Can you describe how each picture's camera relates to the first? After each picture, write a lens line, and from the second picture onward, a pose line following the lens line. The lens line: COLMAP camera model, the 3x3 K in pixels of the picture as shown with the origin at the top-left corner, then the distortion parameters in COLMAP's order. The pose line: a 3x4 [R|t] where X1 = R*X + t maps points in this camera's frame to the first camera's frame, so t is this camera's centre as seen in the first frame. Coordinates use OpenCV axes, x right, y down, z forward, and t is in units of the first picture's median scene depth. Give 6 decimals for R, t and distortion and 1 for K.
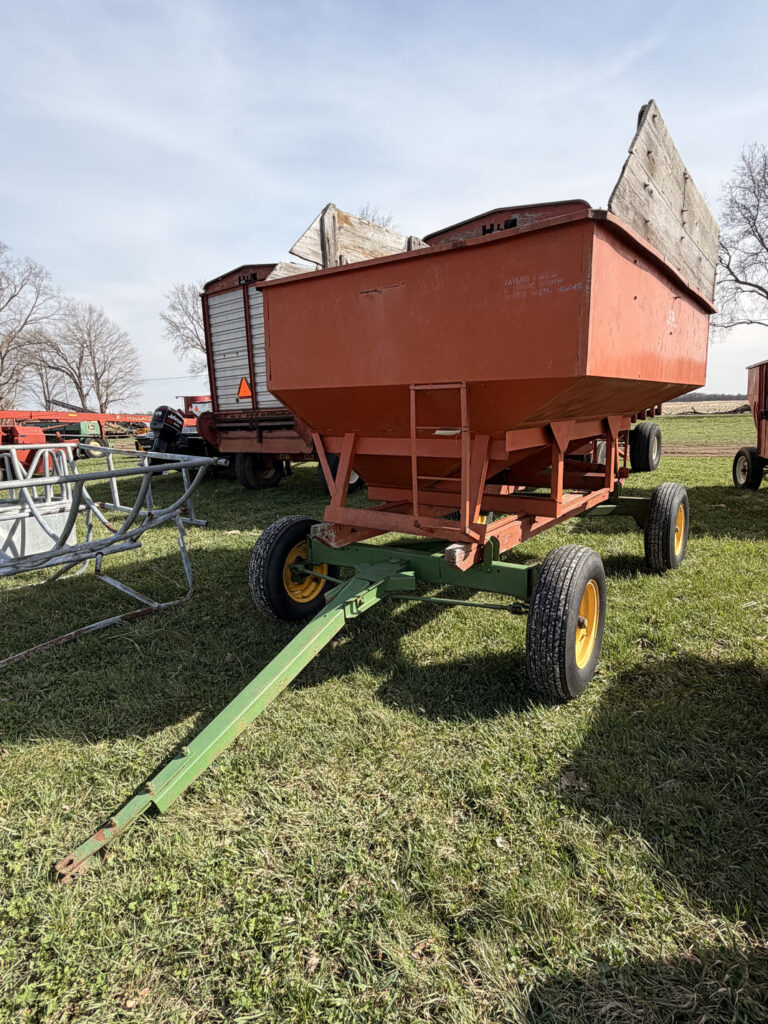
lens RADIAL K [[565.4, 0, 384.4], [0, 565.4, 510.3], [0, 0, 1]] dist [0.003164, -0.002157]
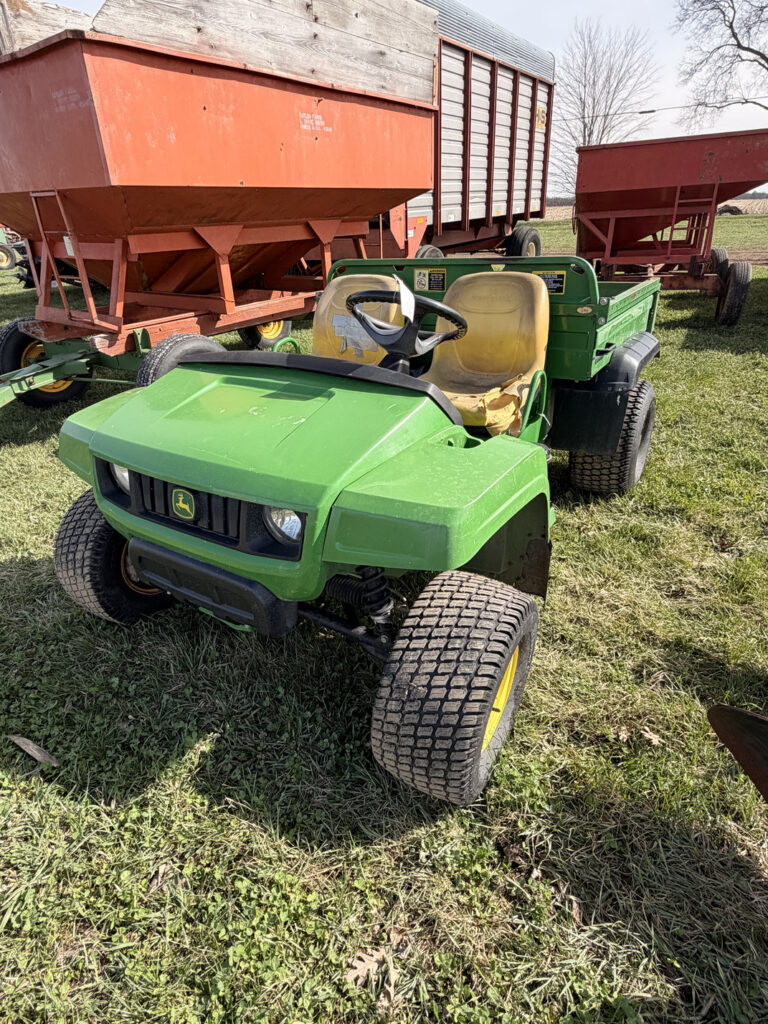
lens RADIAL K [[565.4, 0, 385.2], [0, 565.4, 510.8], [0, 0, 1]] dist [0.003164, -0.002157]
pose [[0.999319, -0.019936, 0.031064, 0.585733], [0.009539, 0.952487, 0.304430, 0.047155], [-0.035657, -0.303926, 0.952028, -0.281894]]
